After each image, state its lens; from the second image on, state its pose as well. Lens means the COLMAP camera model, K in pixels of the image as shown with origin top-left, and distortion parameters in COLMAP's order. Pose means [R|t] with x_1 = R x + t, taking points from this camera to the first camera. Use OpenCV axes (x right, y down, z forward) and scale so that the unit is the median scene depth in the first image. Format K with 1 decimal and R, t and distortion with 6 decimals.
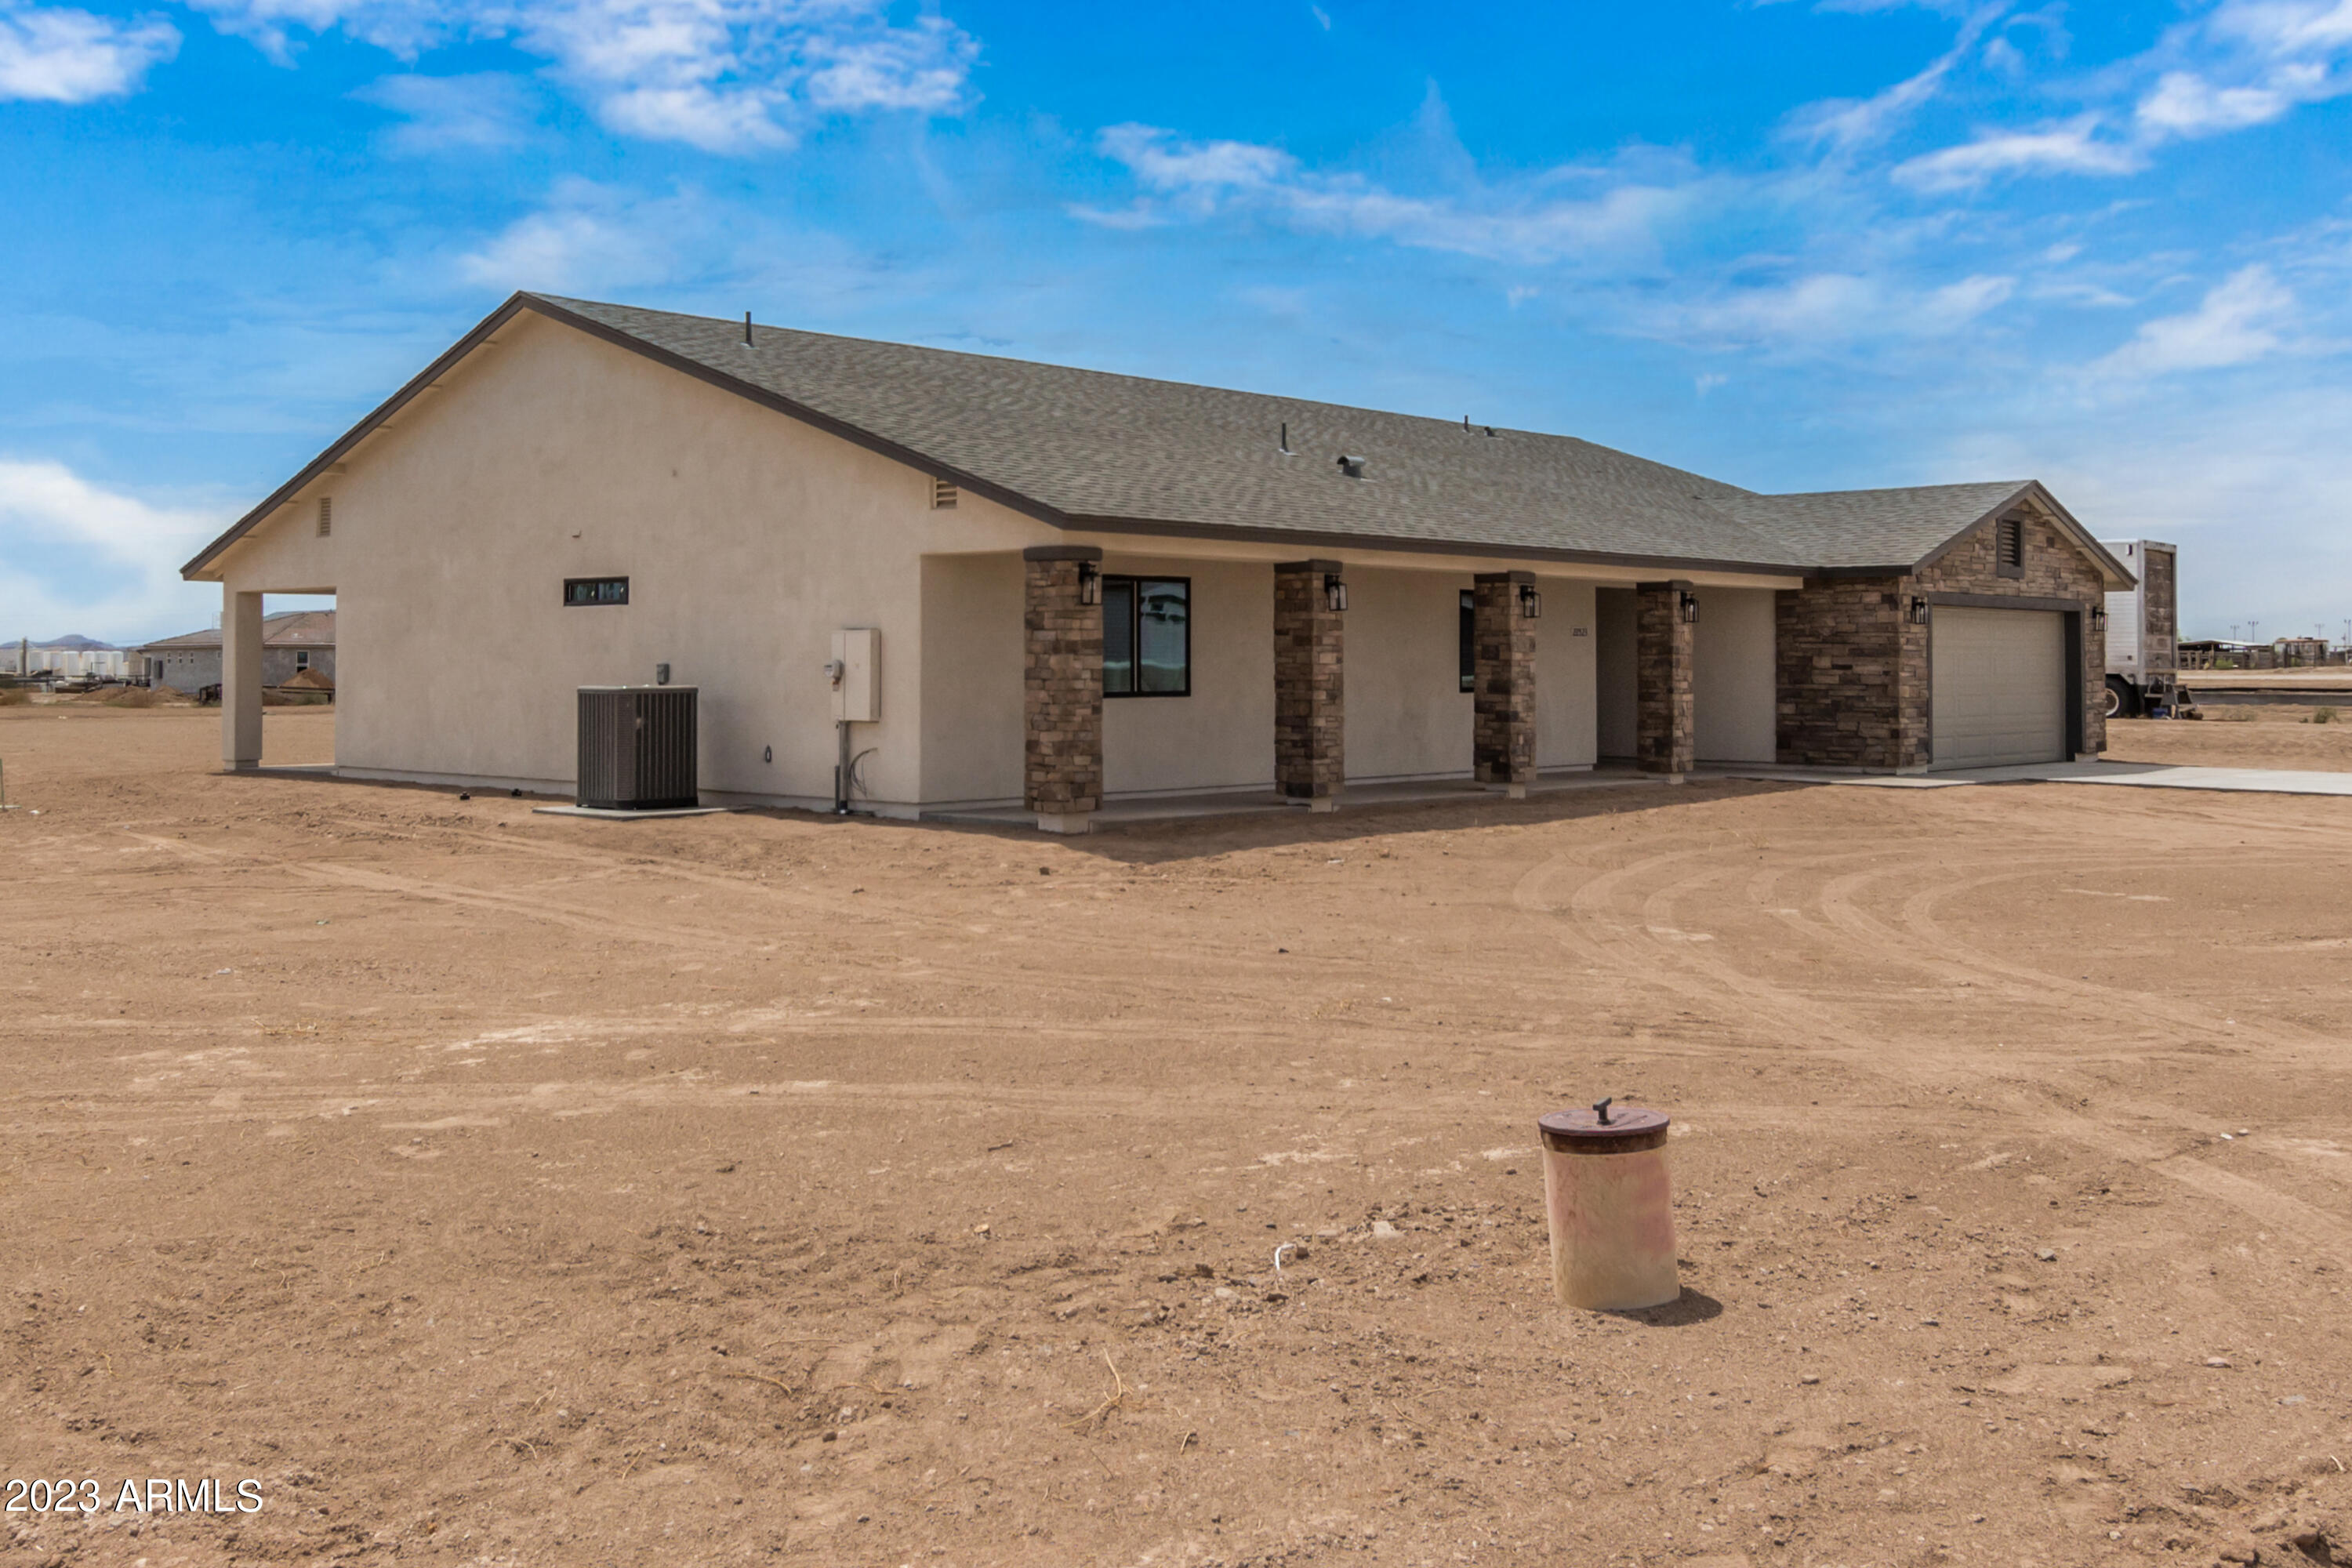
lens RADIAL K [[1241.0, 0, 1160.8], [0, 1241.0, 812.0], [0, 0, 1]] dist [0.023185, -0.000043]
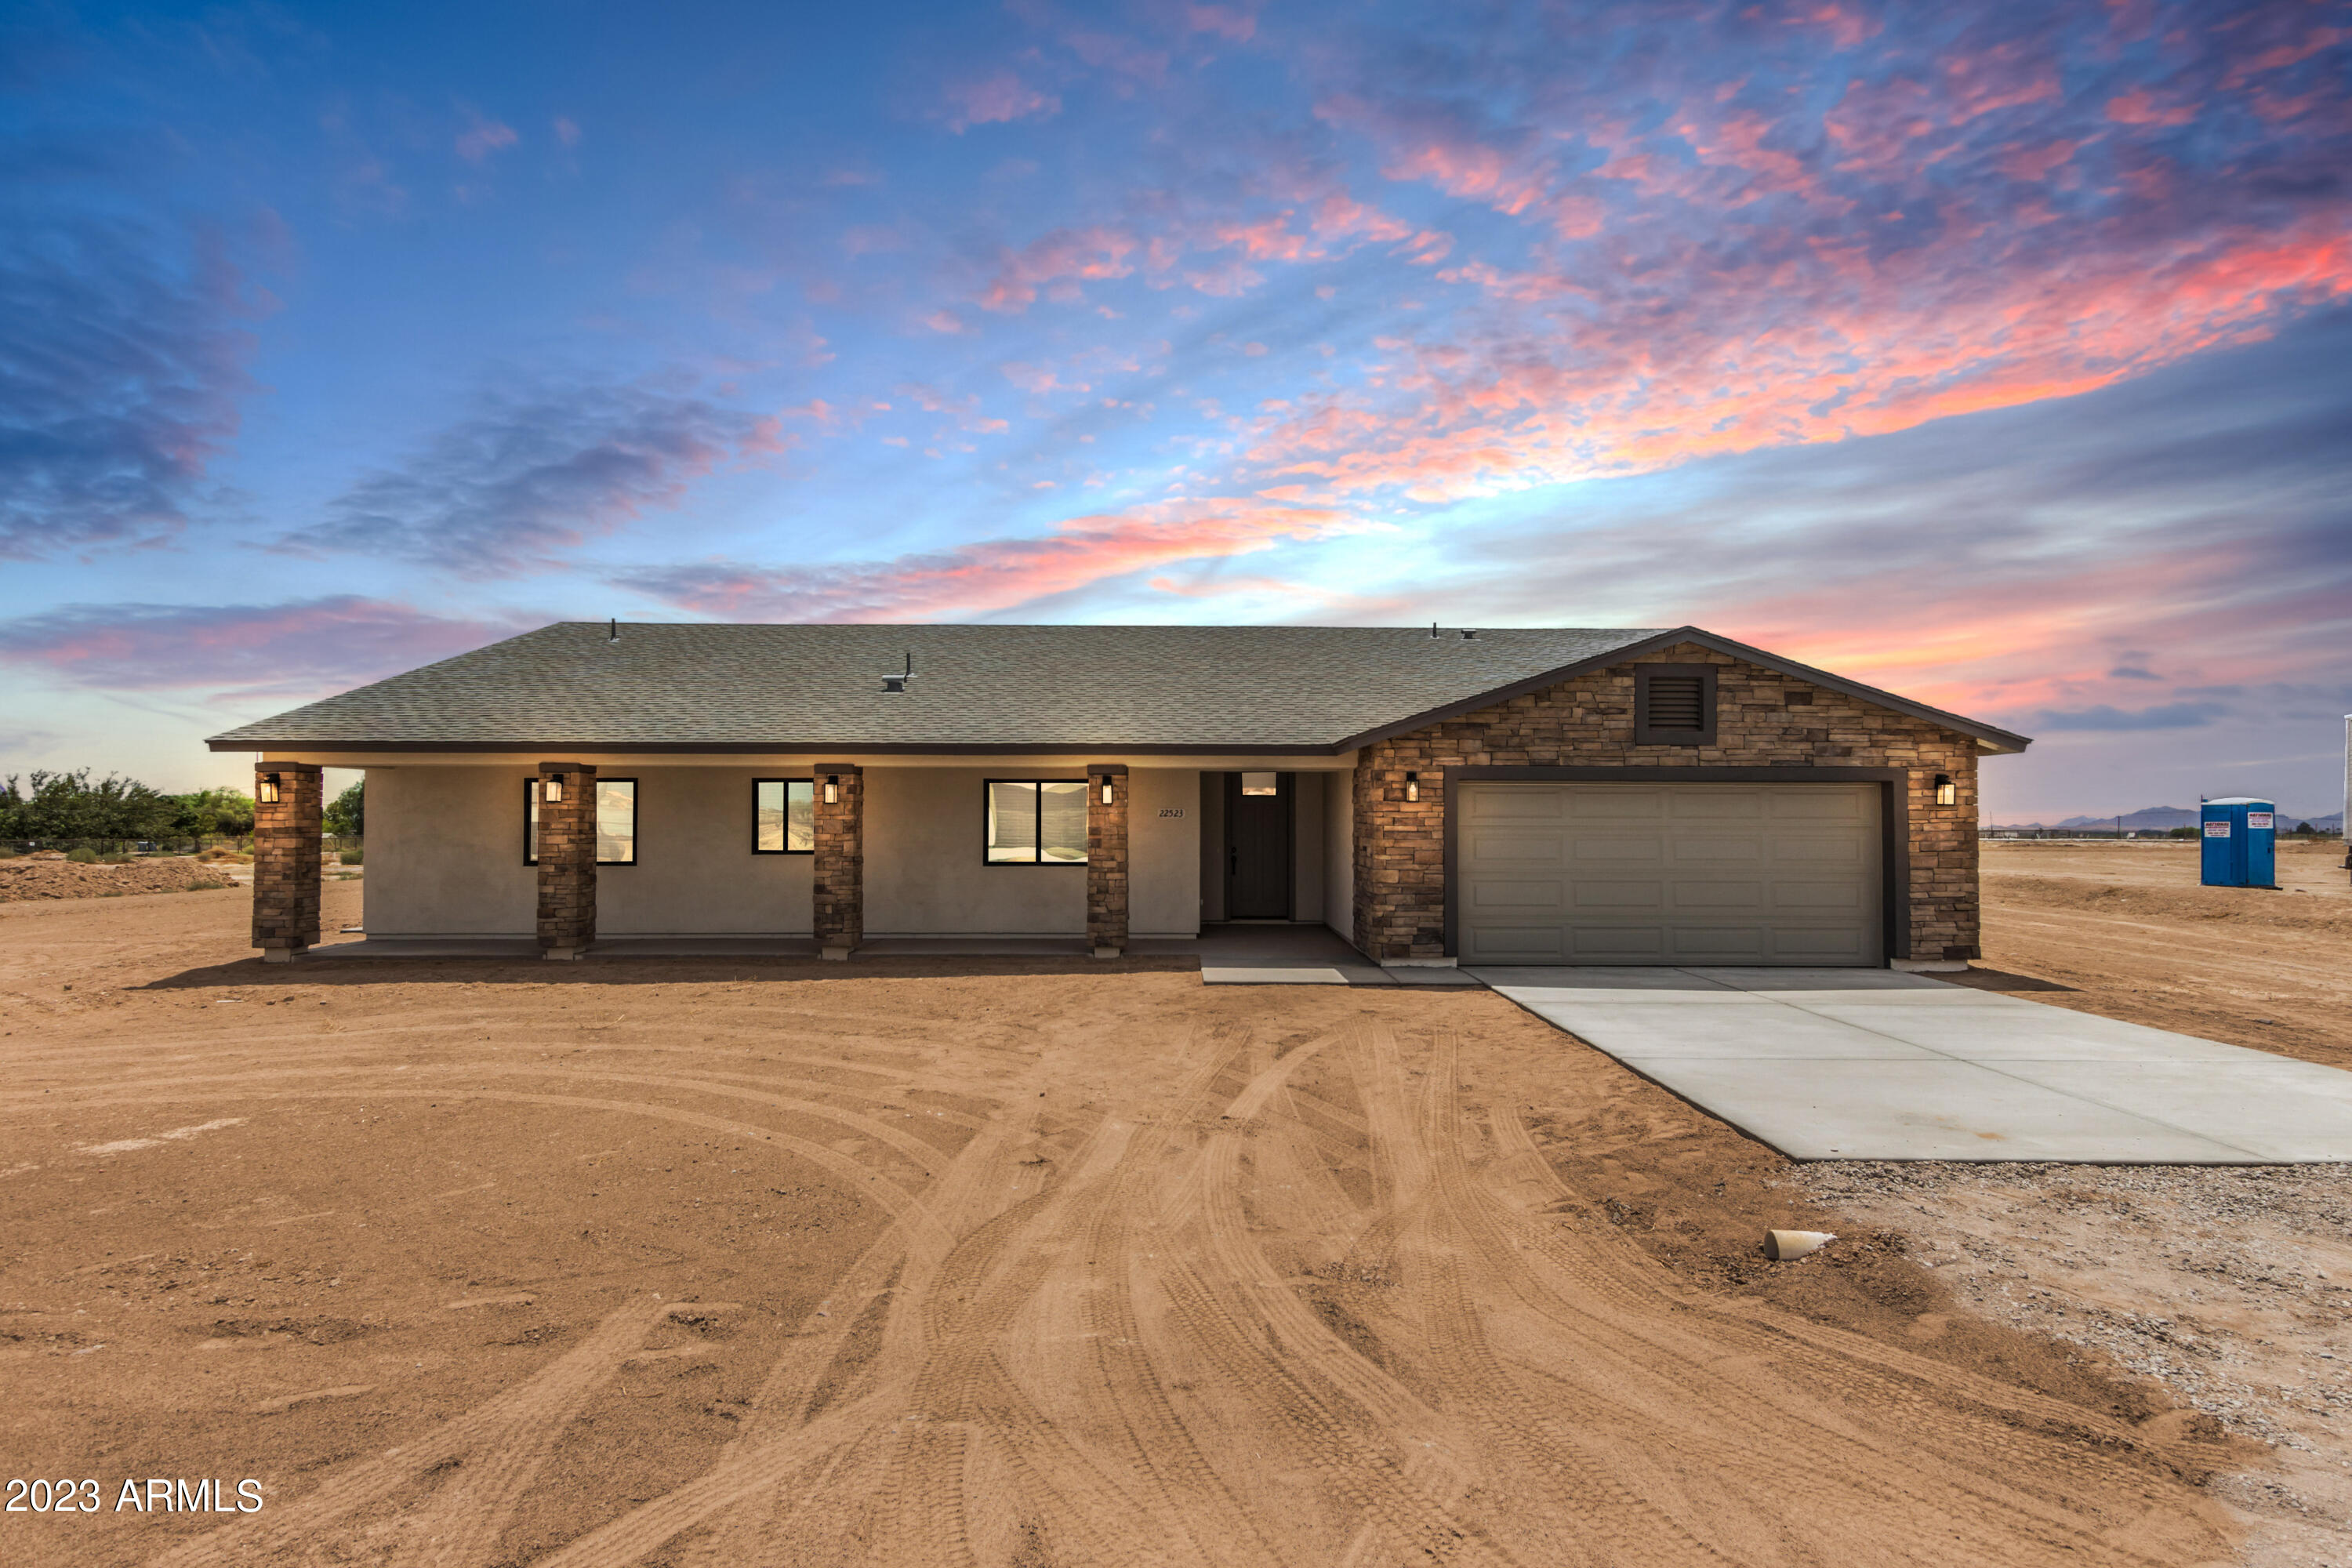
lens RADIAL K [[1217.1, 0, 1181.4], [0, 1217.1, 800.4], [0, 0, 1]] dist [0.033791, 0.000105]
pose [[0.883269, 0.013581, -0.468671, 1.004557], [-0.061504, 0.994299, -0.087099, -0.073375], [0.464816, 0.105756, 0.879069, 0.159391]]
